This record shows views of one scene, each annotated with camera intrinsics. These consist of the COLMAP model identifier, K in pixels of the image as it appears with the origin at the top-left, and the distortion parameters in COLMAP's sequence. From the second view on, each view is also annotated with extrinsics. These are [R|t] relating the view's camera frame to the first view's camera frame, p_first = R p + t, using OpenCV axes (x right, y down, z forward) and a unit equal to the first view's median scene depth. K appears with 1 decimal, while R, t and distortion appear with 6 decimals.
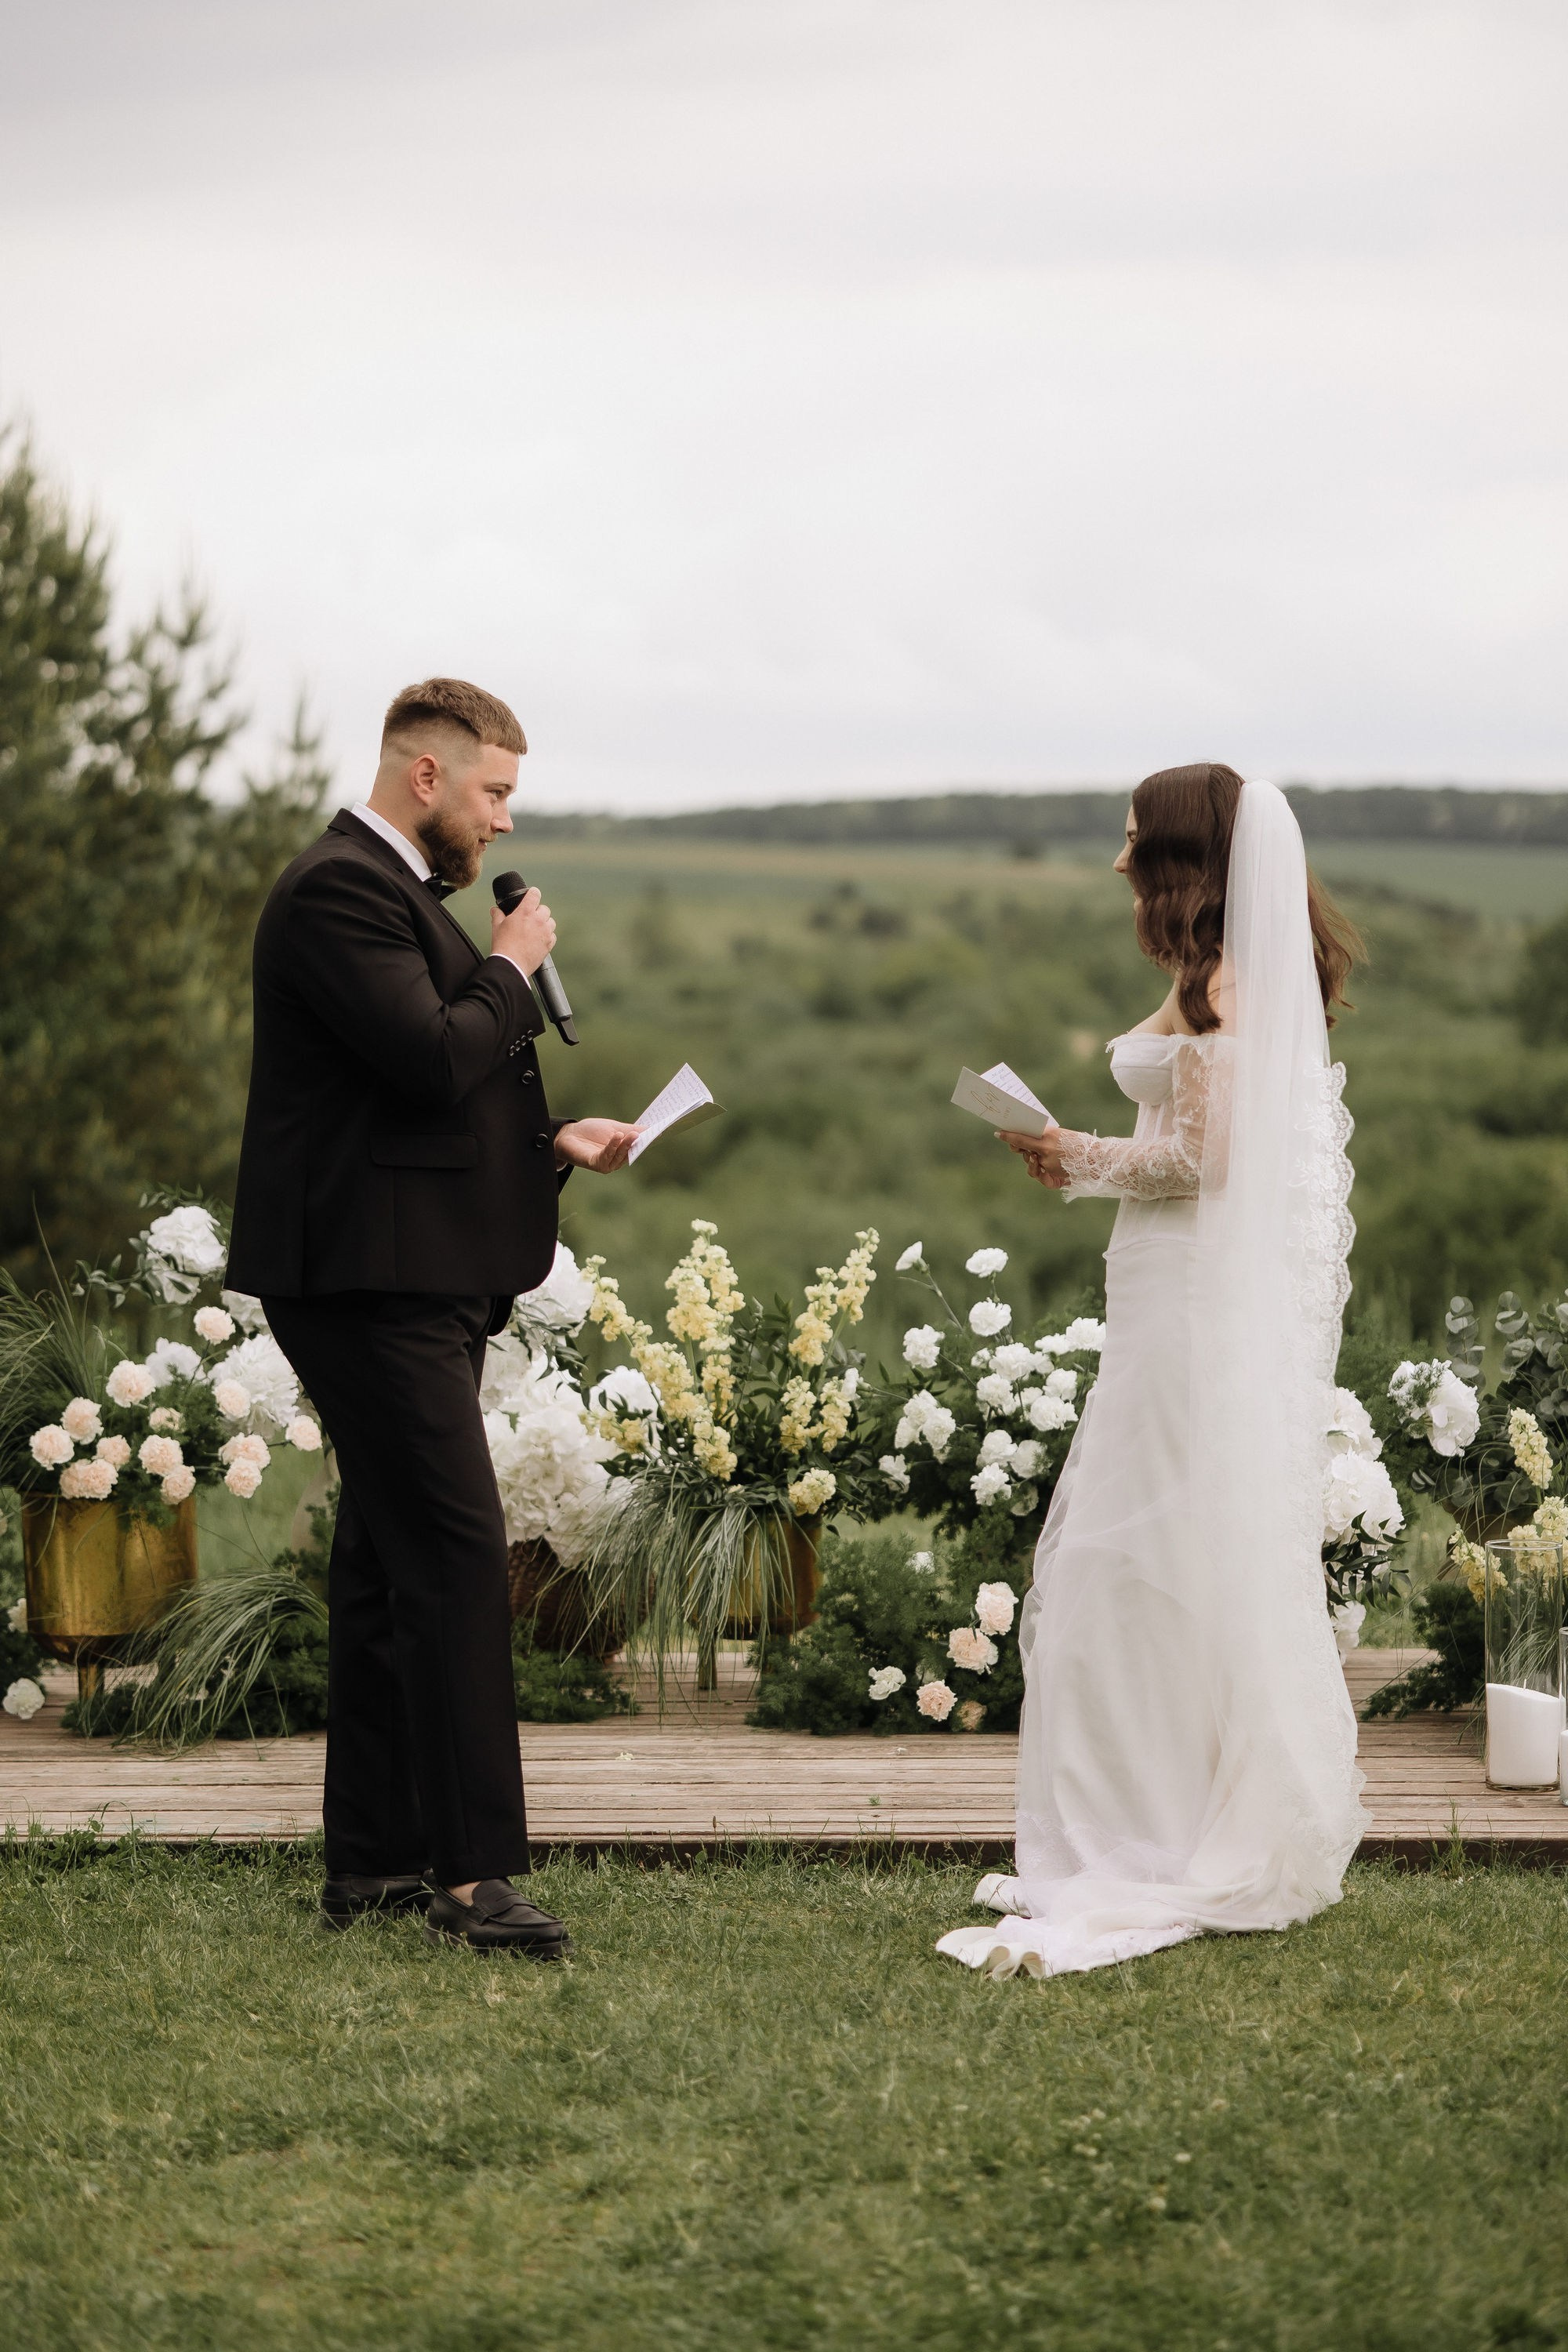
lens RADIAL K [[5777.0, 0, 784.0], [0, 5777.0, 1176.0], [0, 0, 1]] dist [-0.046334, 0.262043]
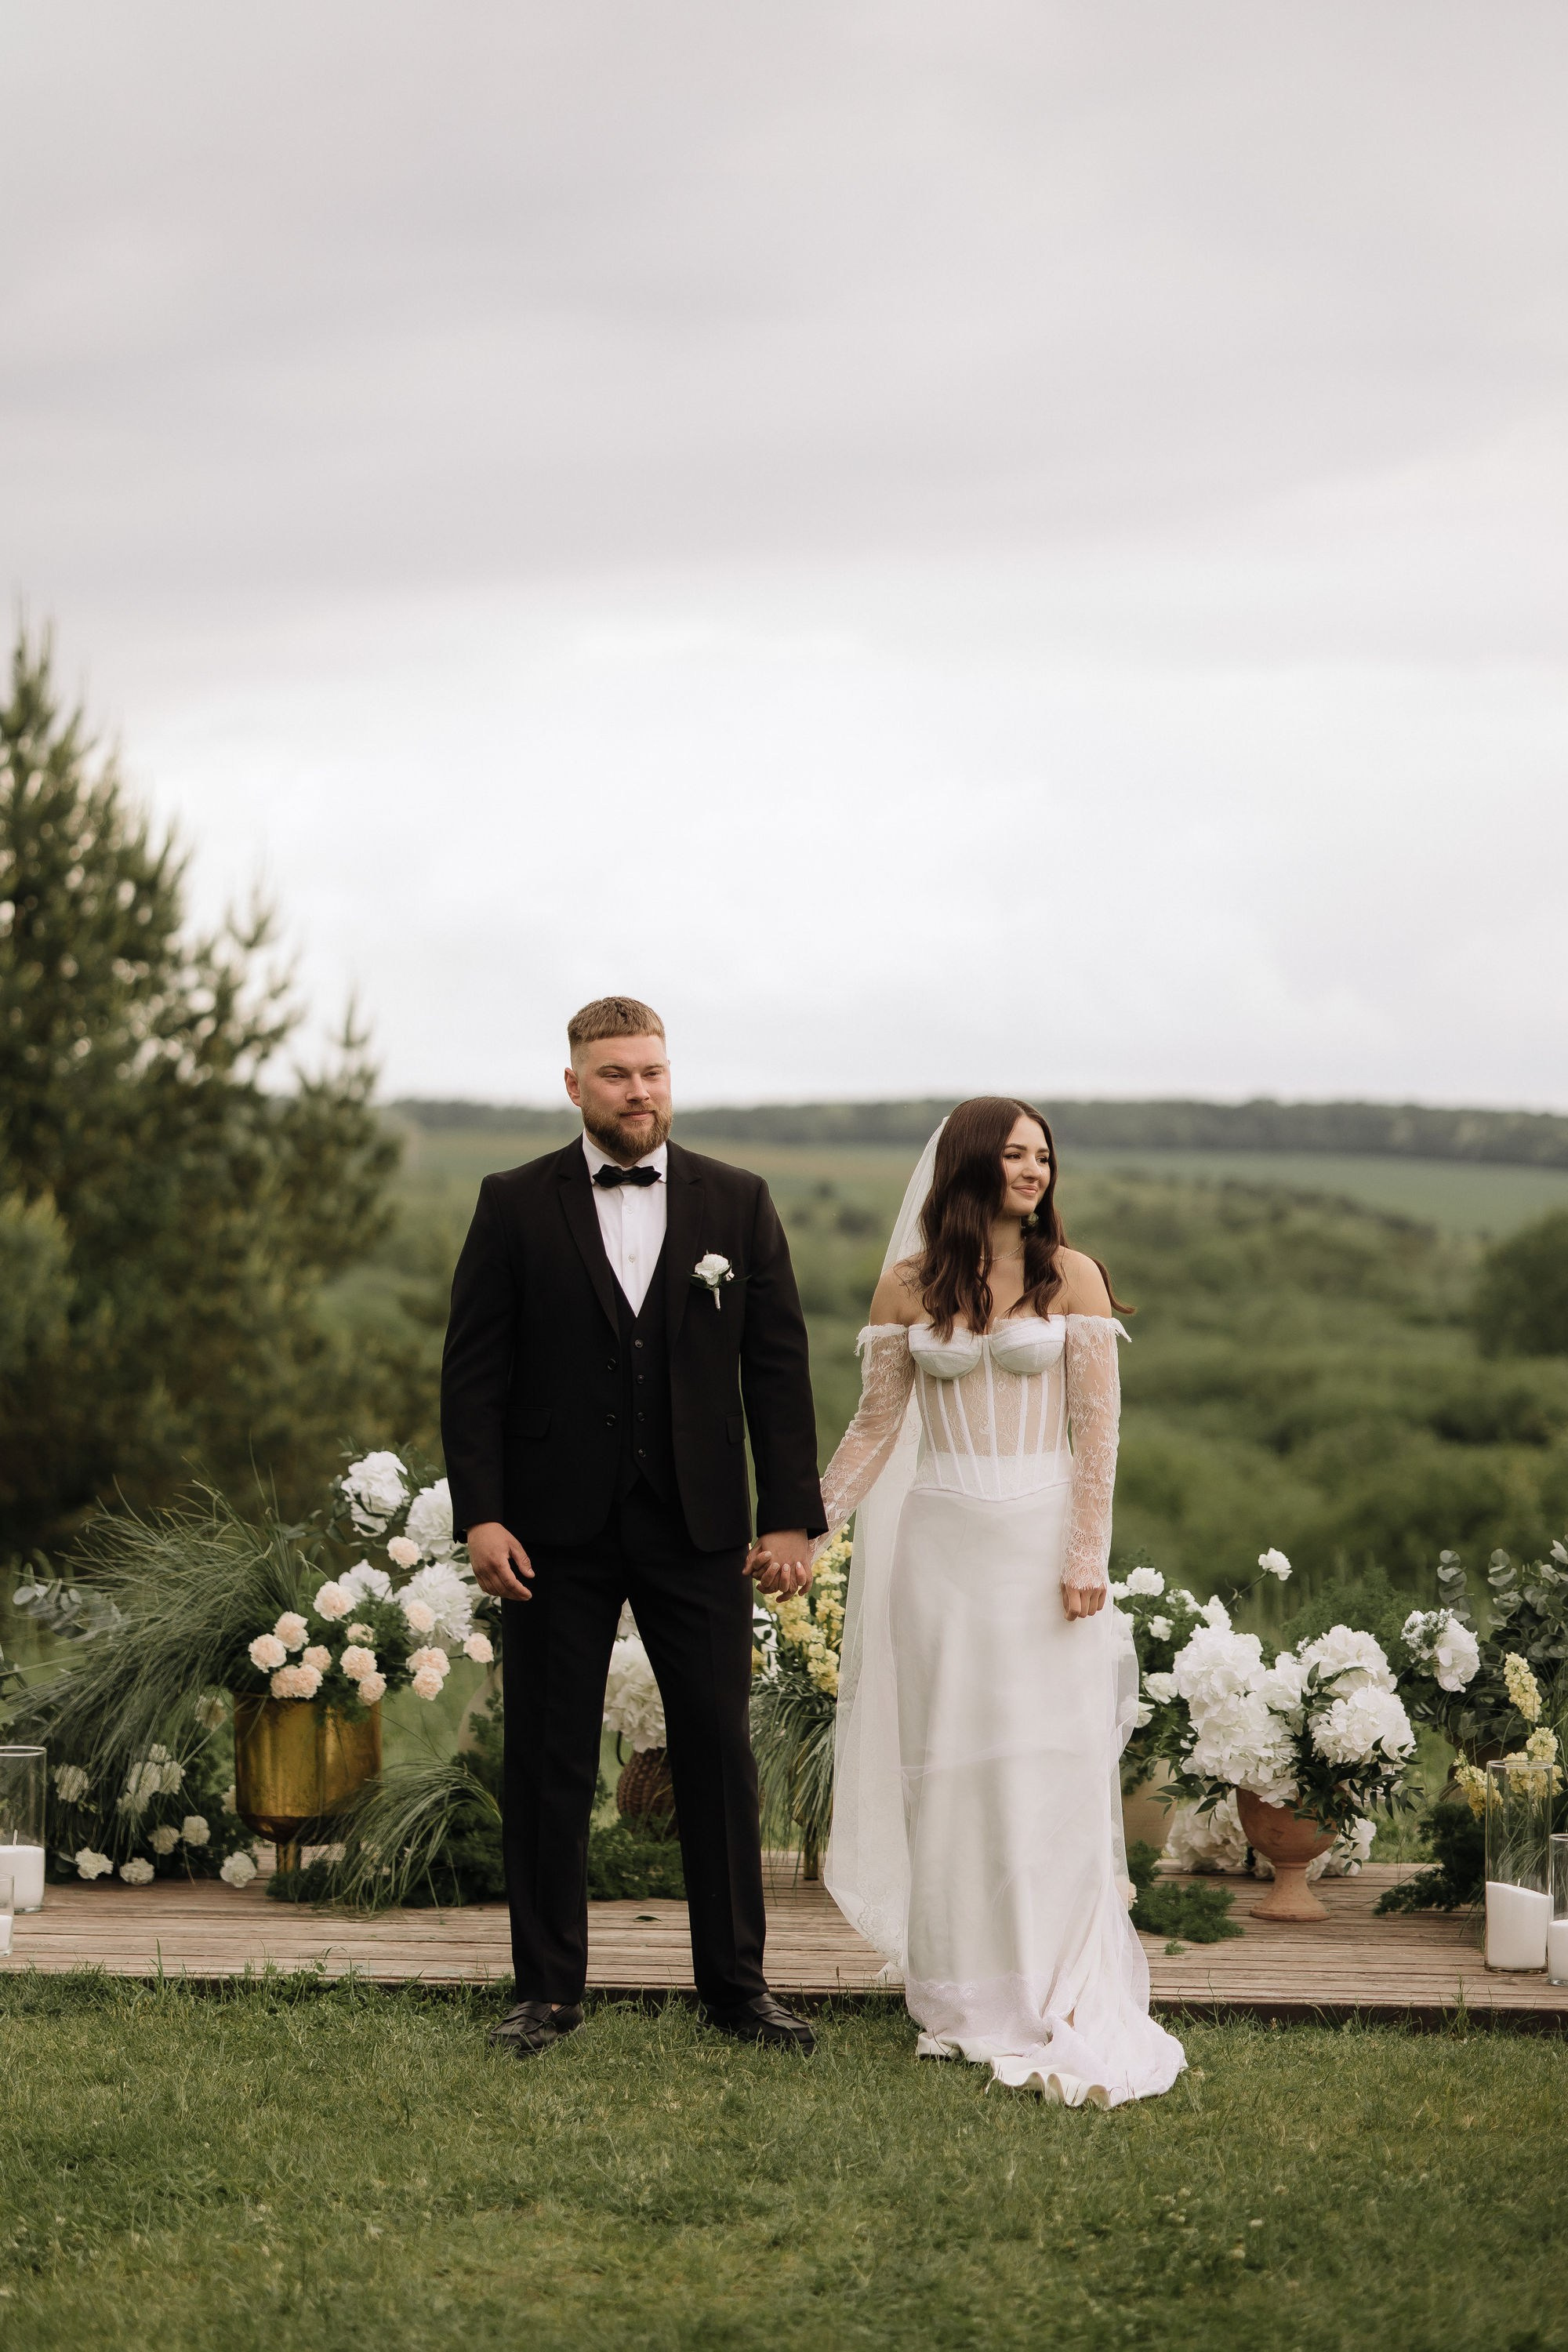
lens RADIAL K [[5614.5, 0, 784.0], [0, 5614.5, 1176.0], [0, 0, 1]] dist [0.070129, -0.381693]
pose [[0.999664, 0.025599, 0.004045, -0.029089], [-0.025357, 0.998347, -0.051571, 0.006383], [-0.005358, 0.051451, 0.998661, -0.150289]]
